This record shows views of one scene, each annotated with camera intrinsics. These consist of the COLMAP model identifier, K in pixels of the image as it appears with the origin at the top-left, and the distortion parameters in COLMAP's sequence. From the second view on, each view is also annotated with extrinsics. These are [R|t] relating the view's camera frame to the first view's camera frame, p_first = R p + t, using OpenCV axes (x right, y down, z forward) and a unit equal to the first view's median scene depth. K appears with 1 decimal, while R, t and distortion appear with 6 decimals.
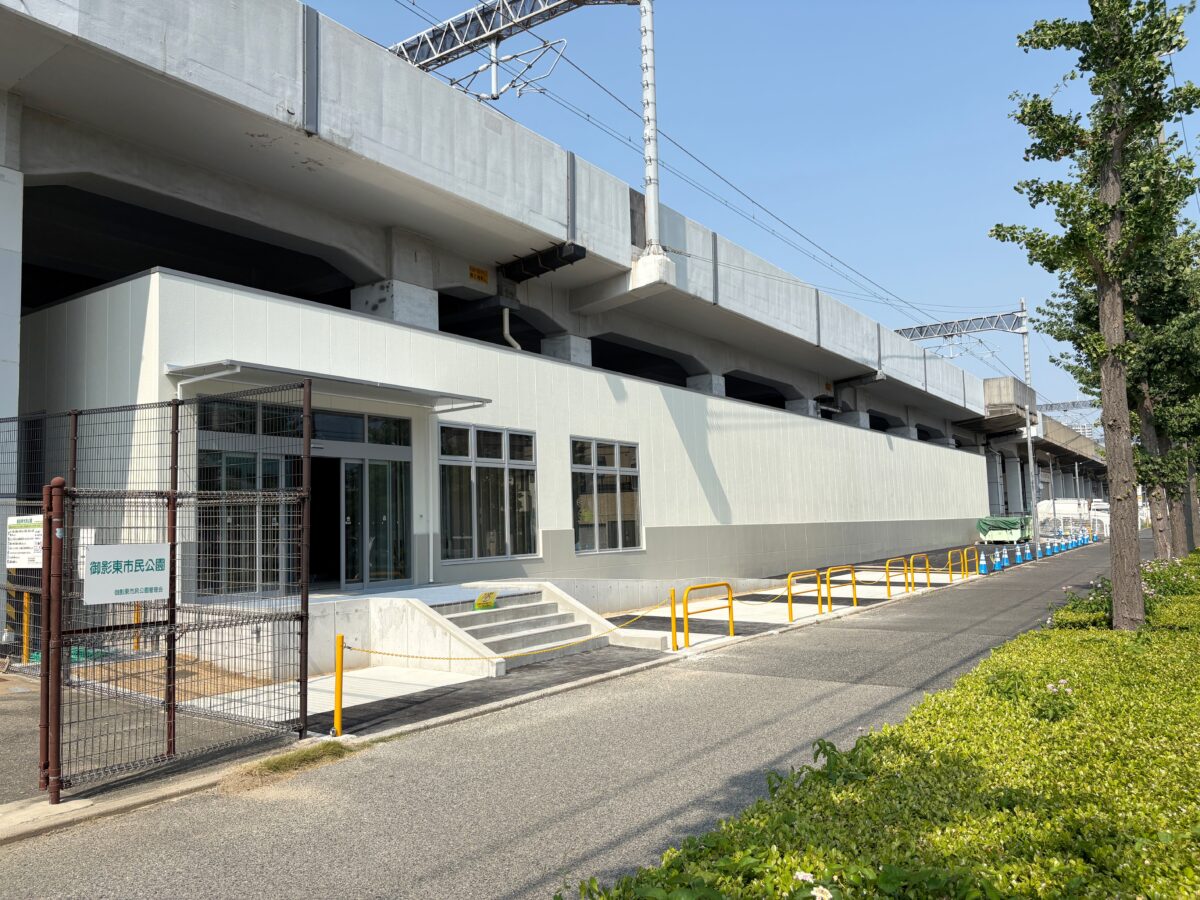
lens RADIAL K [[911.9, 0, 586.8], [0, 911.9, 442.1], [0, 0, 1]] dist [0.054432, -0.061882]
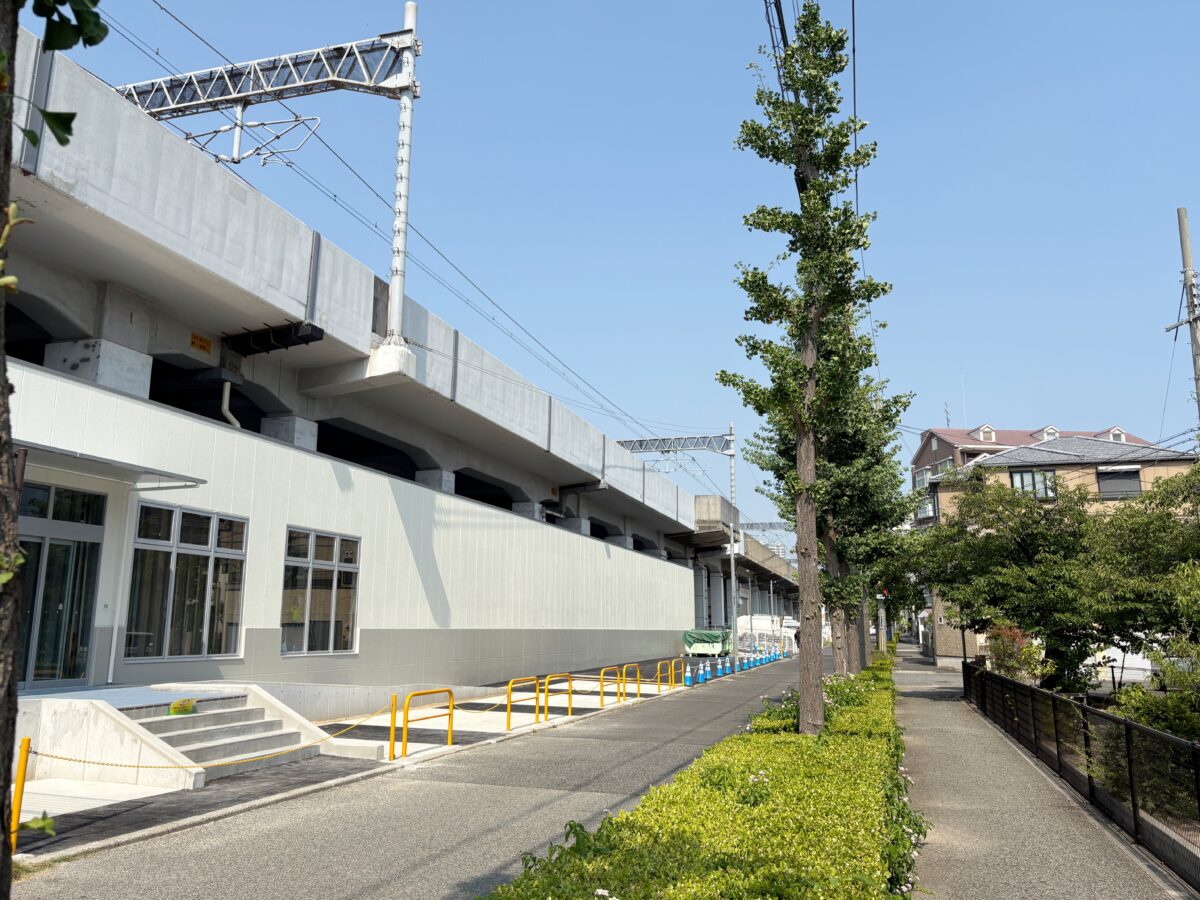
lens RADIAL K [[956.5, 0, 570.8], [0, 956.5, 432.4], [0, 0, 1]] dist [0.065124, -0.084861]
pose [[0.958167, 0.093784, 0.270409, -0.019696], [-0.063324, 0.990841, -0.119263, -0.002235], [-0.279118, 0.097151, 0.955330, -0.032865]]
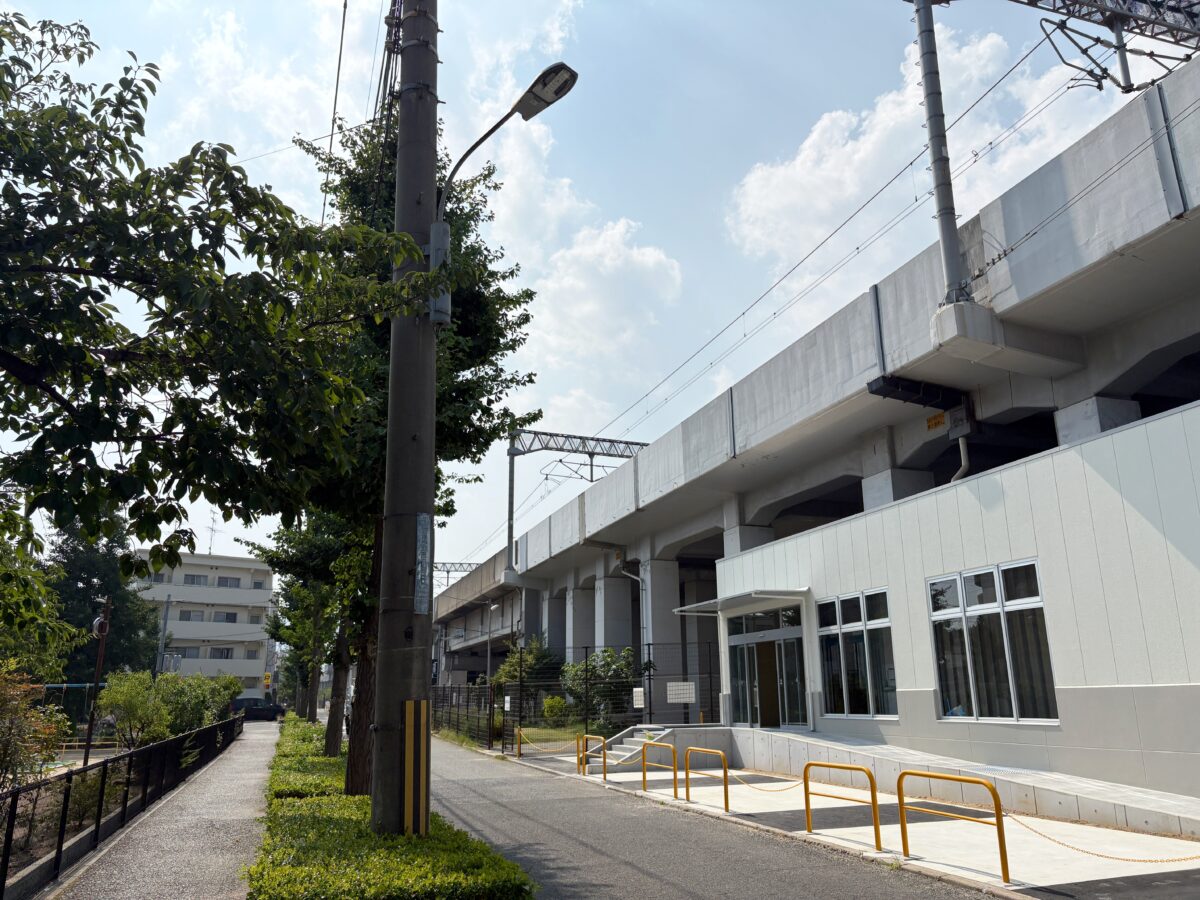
lens RADIAL K [[901.1, 0, 600.0], [0, 901.1, 450.0], [0, 0, 1]] dist [0.011374, -0.003787]
pose [[-0.603161, -0.172787, -0.778680, 1.092525], [0.106233, 0.950154, -0.293124, 0.119842], [0.790514, -0.259523, -0.554740, 1.592223]]
